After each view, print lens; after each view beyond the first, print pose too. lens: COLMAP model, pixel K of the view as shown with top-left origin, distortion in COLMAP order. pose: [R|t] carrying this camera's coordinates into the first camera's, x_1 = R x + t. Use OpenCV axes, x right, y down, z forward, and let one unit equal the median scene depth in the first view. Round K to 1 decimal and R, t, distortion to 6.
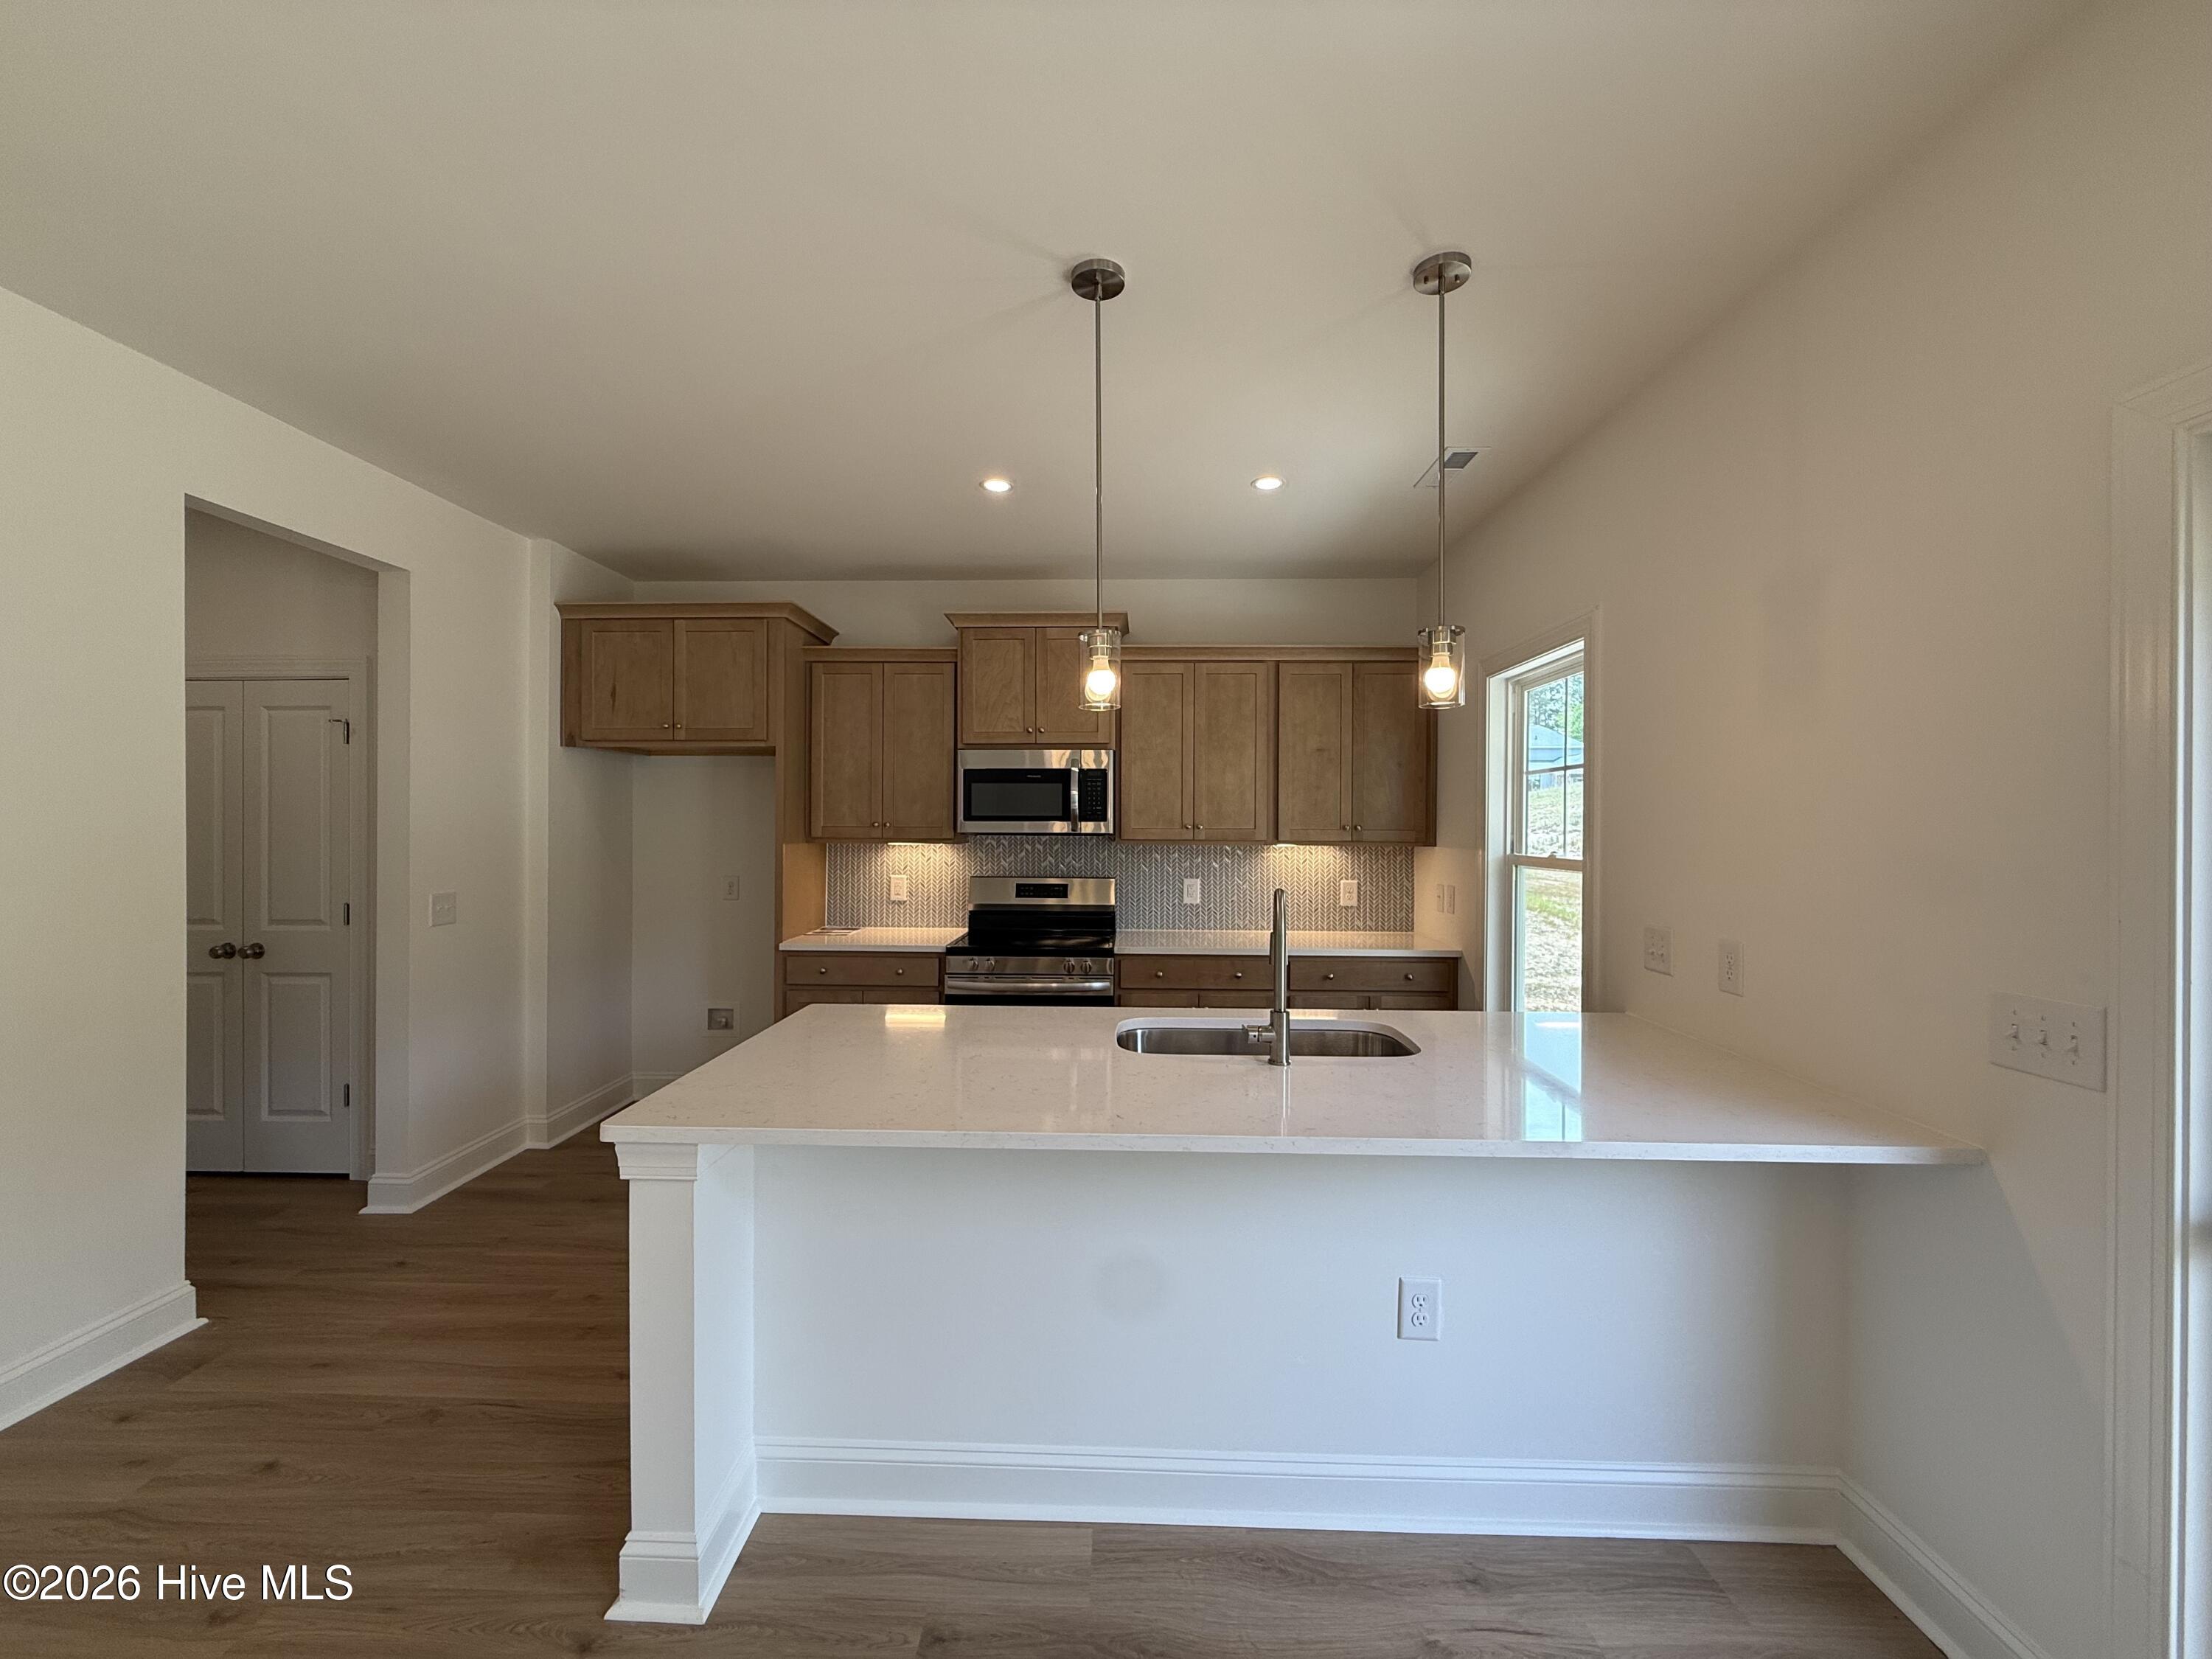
lens RADIAL K [[877.1, 0, 1099.6], [0, 877.1, 827.6], [0, 0, 1]] dist [-0.002434, -0.000288]
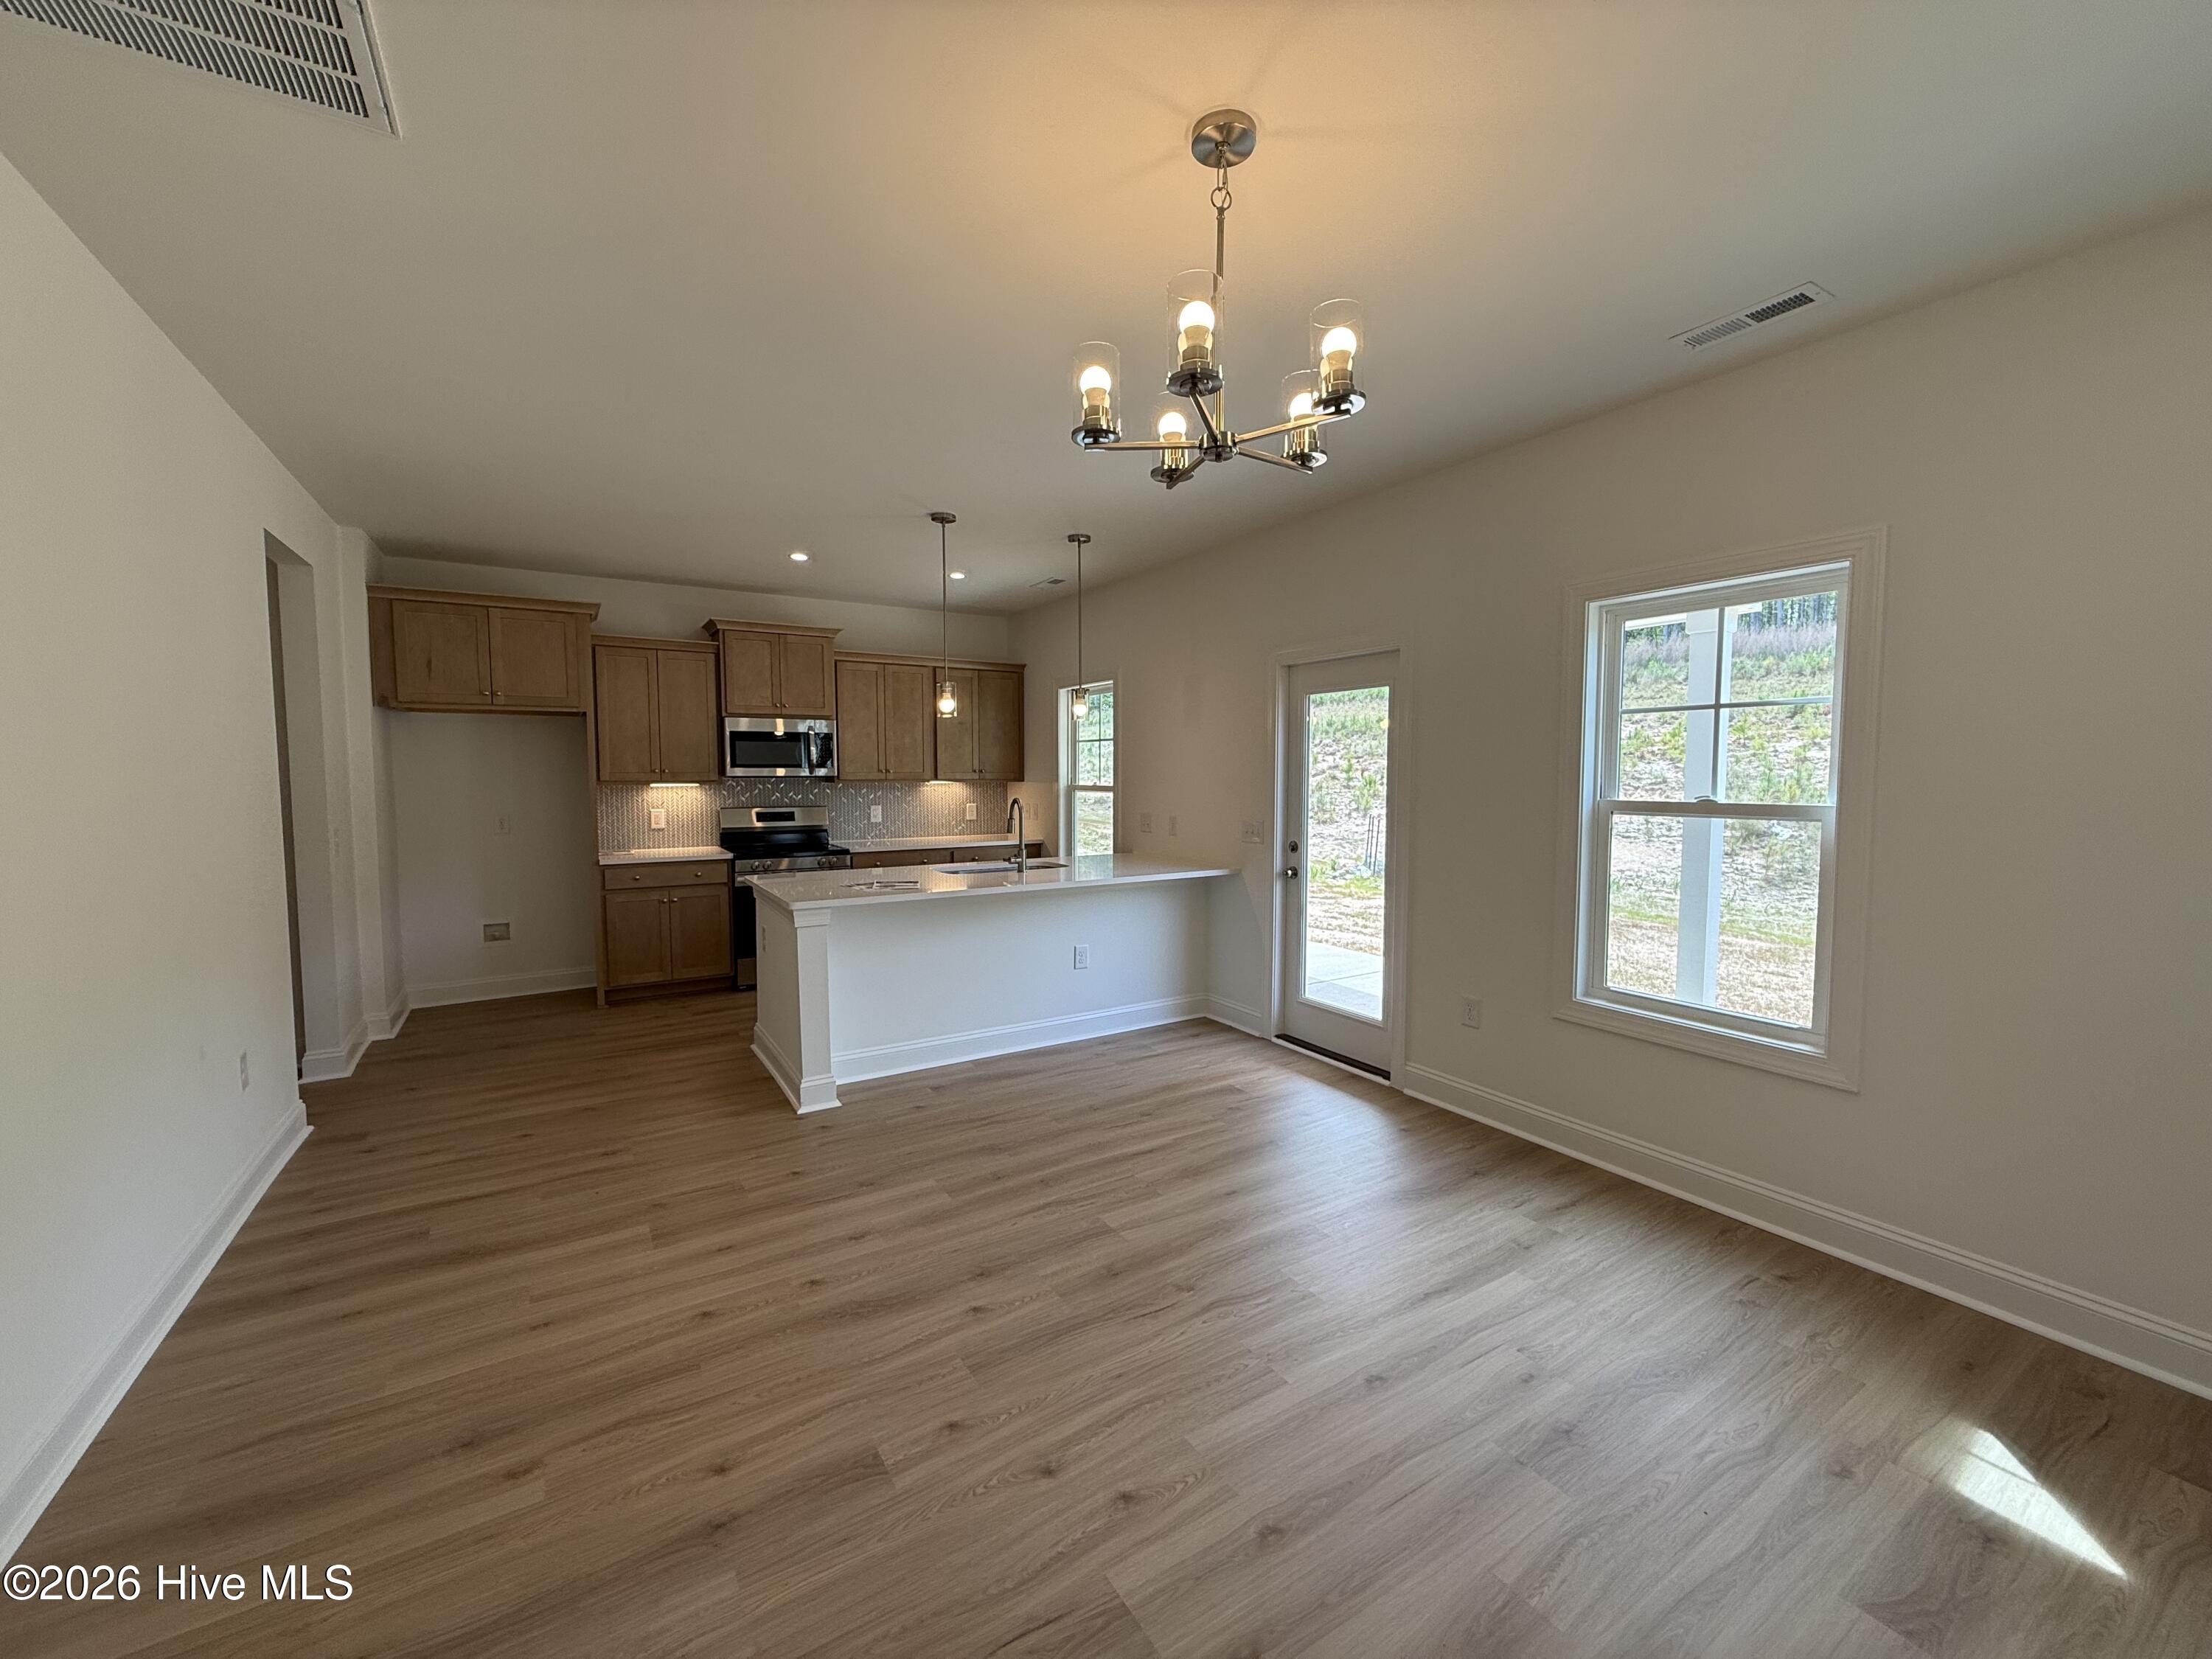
lens RADIAL K [[871.3, 0, 1098.1], [0, 871.3, 825.0], [0, 0, 1]] dist [-0.000998, 0.000091]
pose [[0.836547, -0.039963, 0.546435, -0.427295], [0.006548, 0.997994, 0.062963, -0.000269], [-0.547856, -0.049093, 0.835131, -0.502312]]
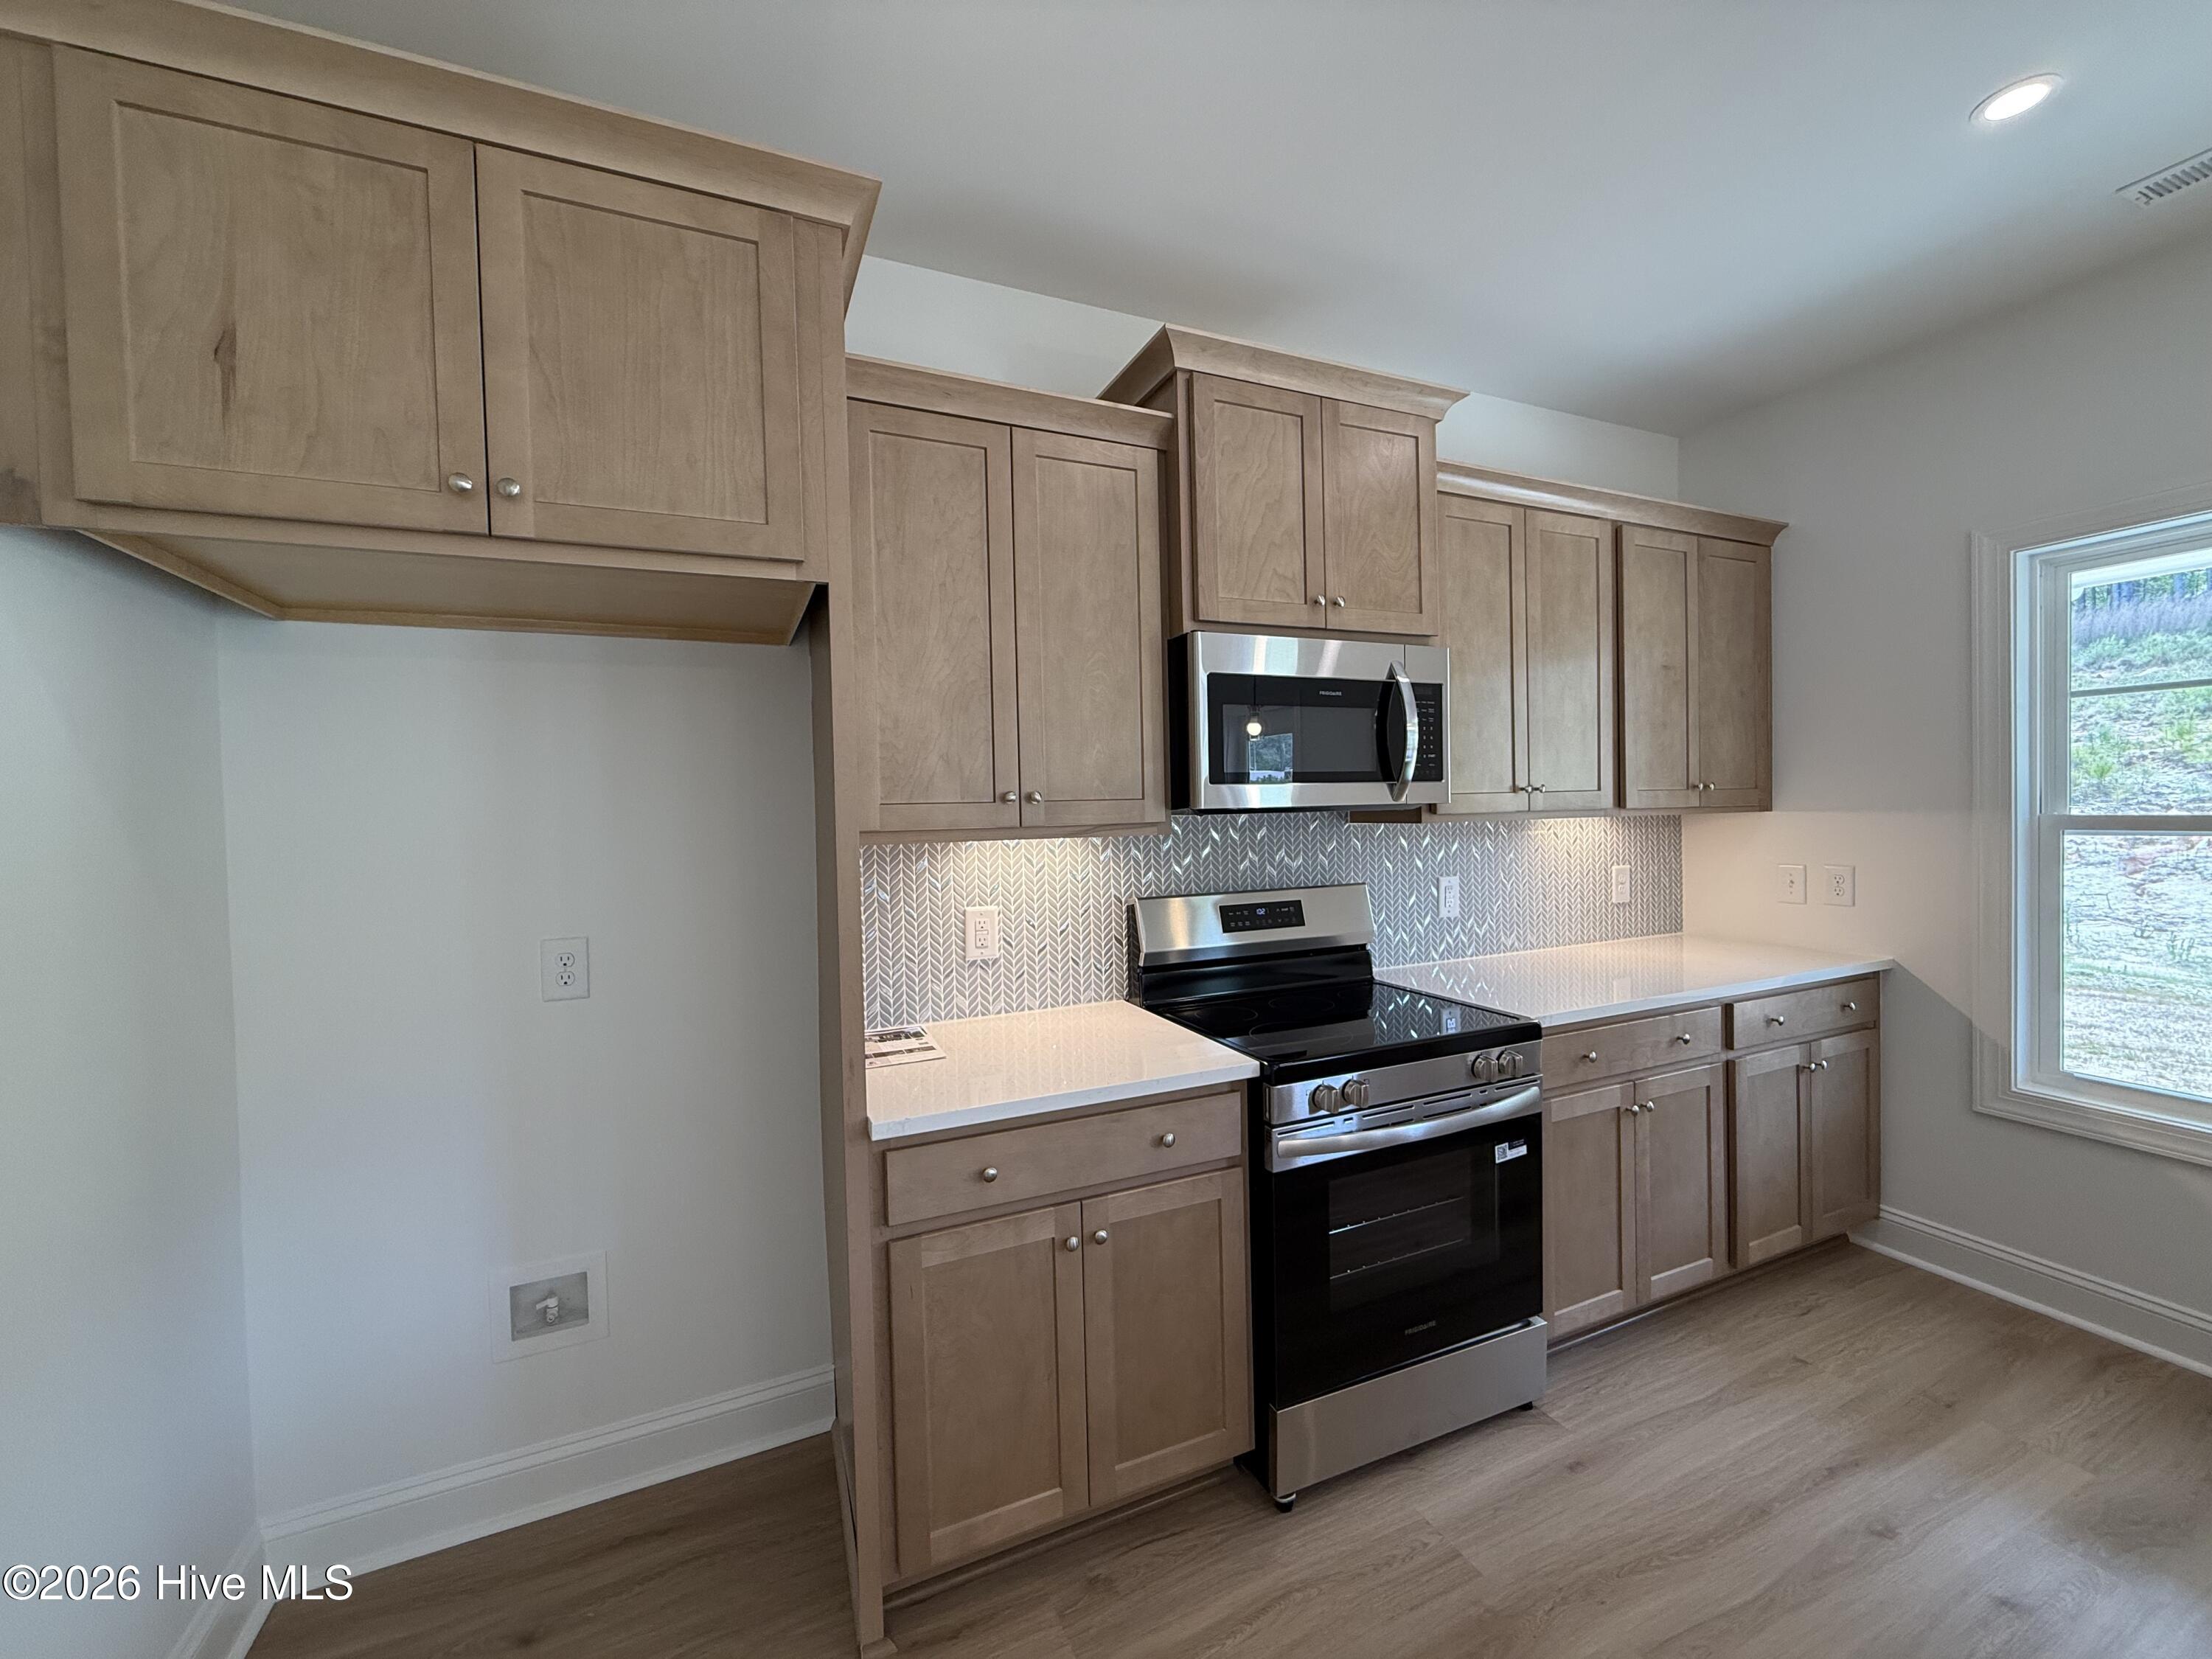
lens RADIAL K [[877.1, 0, 1099.6], [0, 877.1, 827.6], [0, 0, 1]] dist [-0.002434, -0.000288]
pose [[0.903207, -0.035985, 0.427694, -0.406291], [0.029198, 0.999322, 0.022420, 0.003271], [-0.428211, -0.007762, 0.903645, 0.594314]]
